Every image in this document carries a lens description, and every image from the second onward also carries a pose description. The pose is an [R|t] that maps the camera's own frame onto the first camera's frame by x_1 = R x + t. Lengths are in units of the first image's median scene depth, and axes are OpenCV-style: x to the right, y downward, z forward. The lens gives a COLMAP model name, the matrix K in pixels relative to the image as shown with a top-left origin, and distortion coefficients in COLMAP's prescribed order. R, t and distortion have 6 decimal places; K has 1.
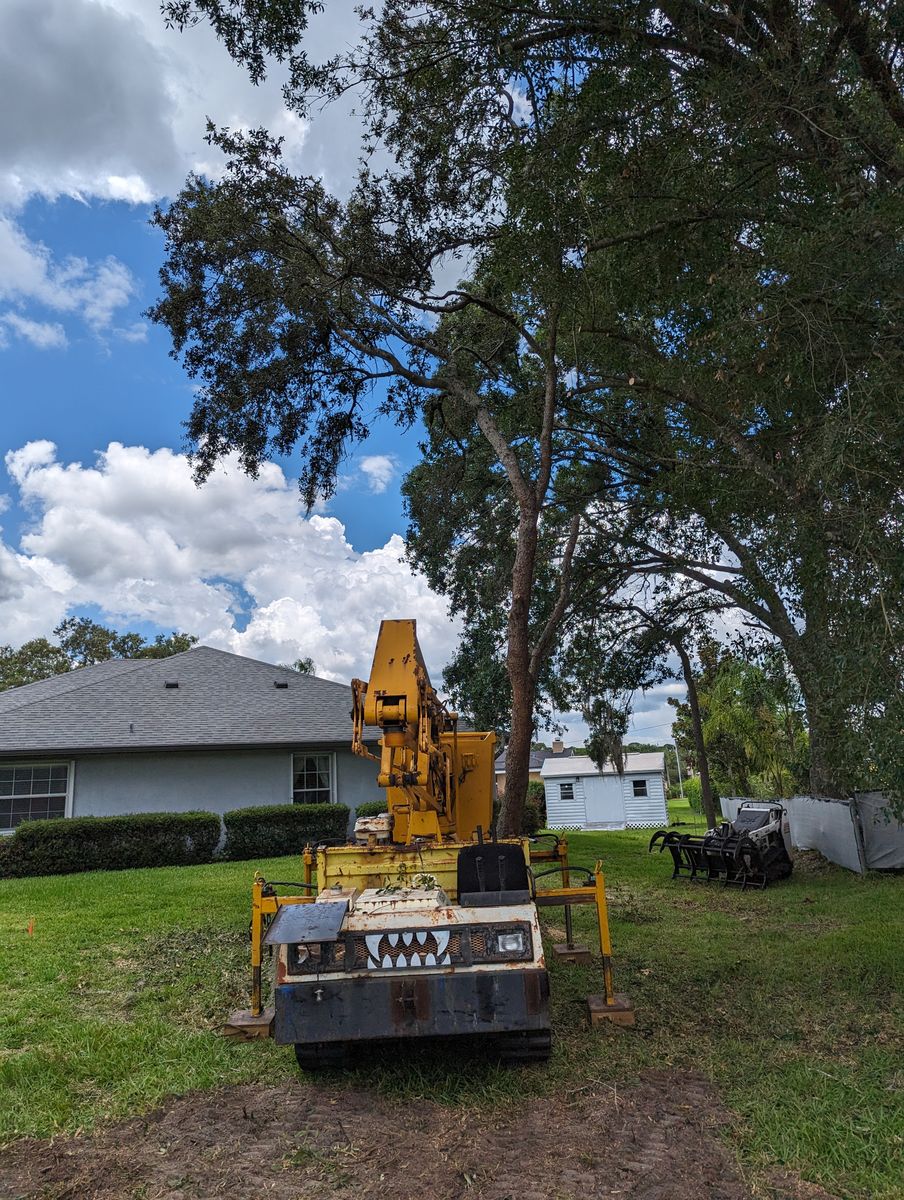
lens RADIAL K [[854.0, 0, 452.0], [0, 854.0, 600.0], [0, 0, 1]] dist [0.060290, -0.000218]
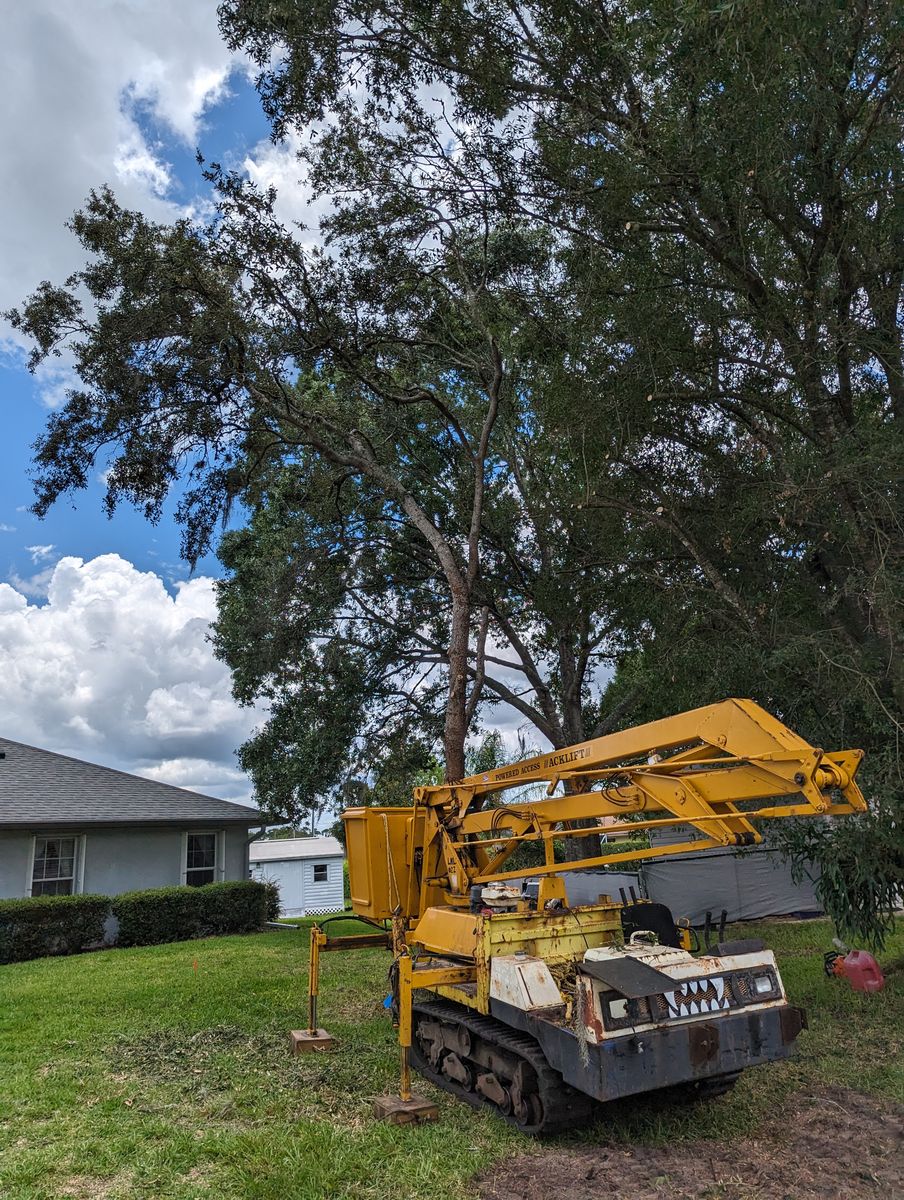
lens RADIAL K [[853.5, 0, 452.0], [0, 853.5, 600.0], [0, 0, 1]] dist [0.076138, -0.079866]
pose [[0.886652, 0.122014, 0.446051, -0.687000], [-0.078145, 0.990225, -0.115535, 0.042614], [-0.455788, 0.067583, 0.887519, 0.097205]]
